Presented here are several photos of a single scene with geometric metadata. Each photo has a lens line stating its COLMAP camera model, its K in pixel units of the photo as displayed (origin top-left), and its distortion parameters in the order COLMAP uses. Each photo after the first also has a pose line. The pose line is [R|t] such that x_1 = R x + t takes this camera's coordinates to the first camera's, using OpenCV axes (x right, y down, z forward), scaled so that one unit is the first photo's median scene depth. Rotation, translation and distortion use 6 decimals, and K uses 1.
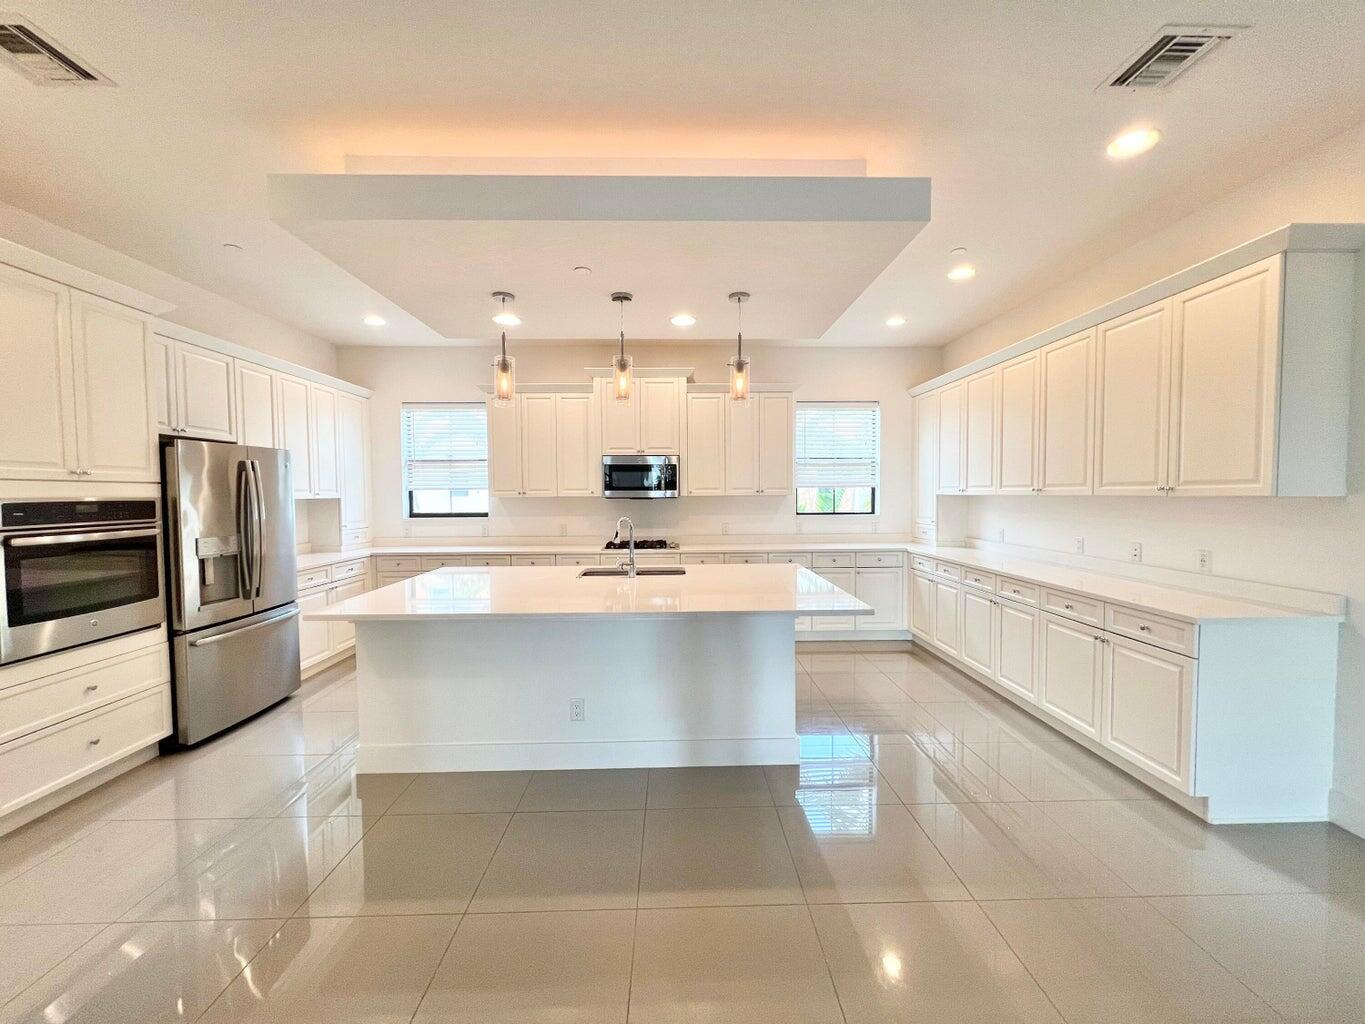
lens RADIAL K [[542.0, 0, 686.0], [0, 542.0, 514.3], [0, 0, 1]] dist [0.000781, -0.000137]
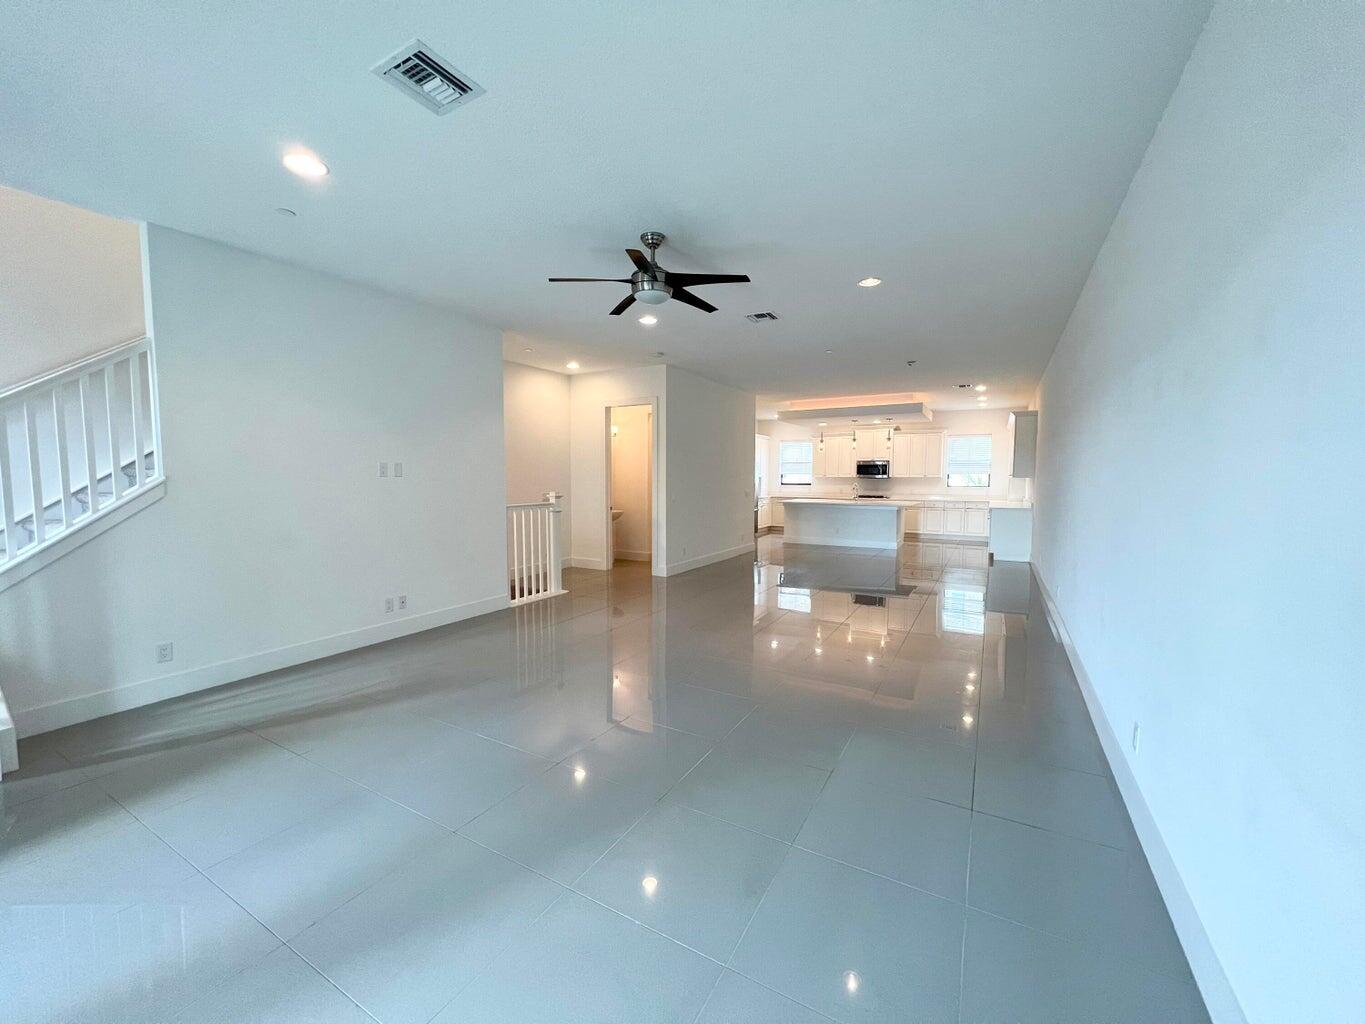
lens RADIAL K [[542.0, 0, 682.7], [0, 542.0, 514.0], [0, 0, 1]] dist [0.000781, -0.000137]
pose [[0.854442, 0.043446, -0.517728, 0.537026], [-0.028915, 0.998930, 0.036105, 0.080709], [0.518742, -0.015879, 0.854783, -1.806045]]
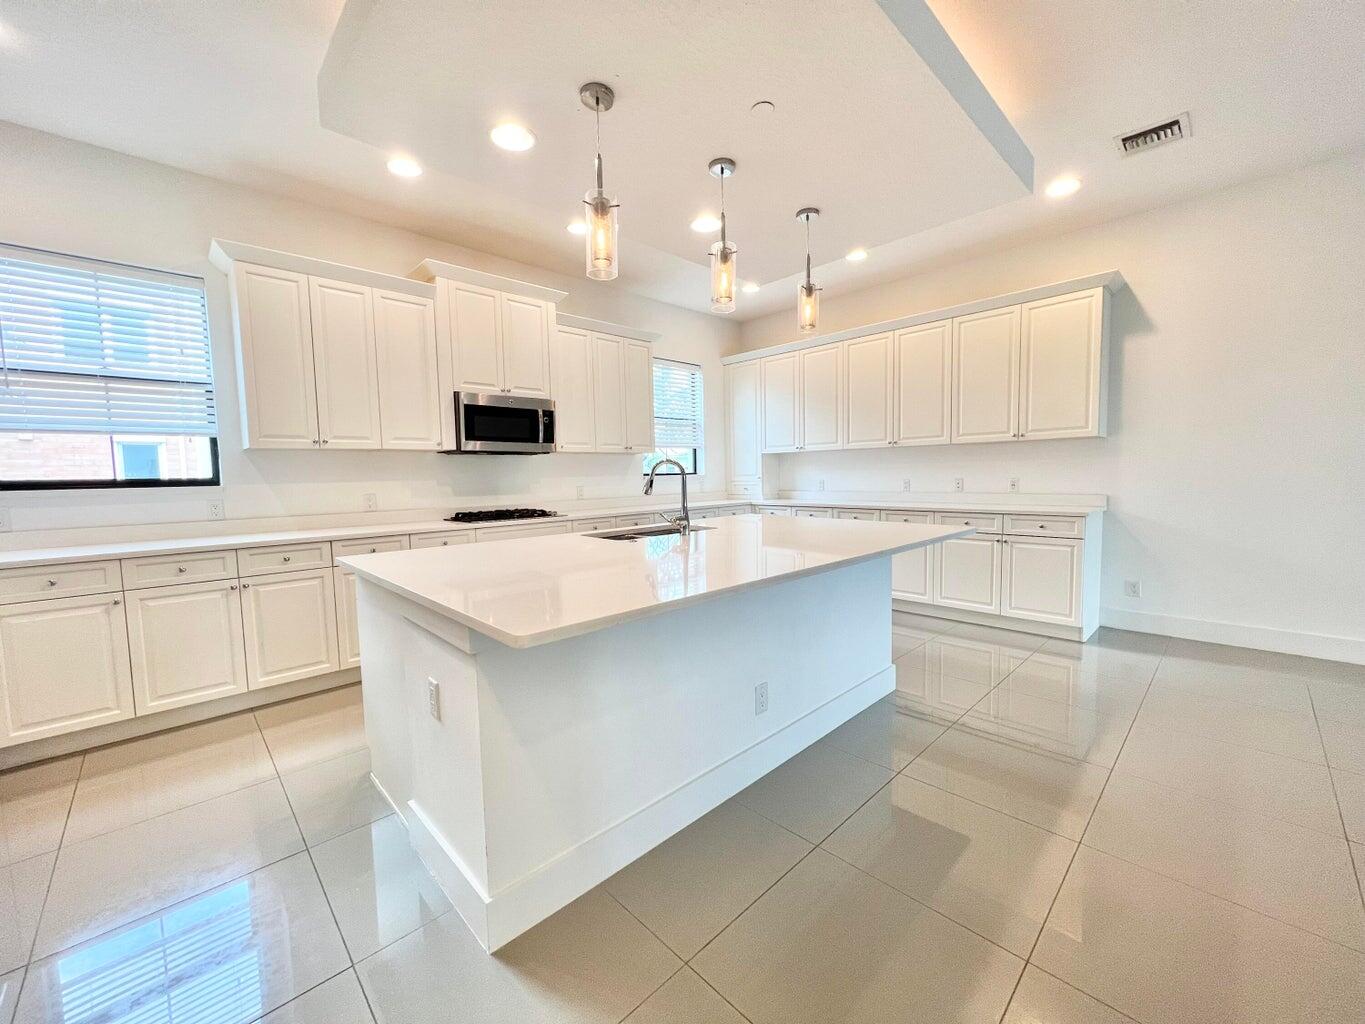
lens RADIAL K [[542.0, 0, 682.5], [0, 542.0, 509.1], [0, 0, 1]] dist [0.000781, -0.000137]
pose [[0.733588, -0.053804, 0.677461, -0.484911], [0.043429, 0.998535, 0.032276, 0.040009], [-0.678205, 0.005744, 0.734850, 0.320982]]
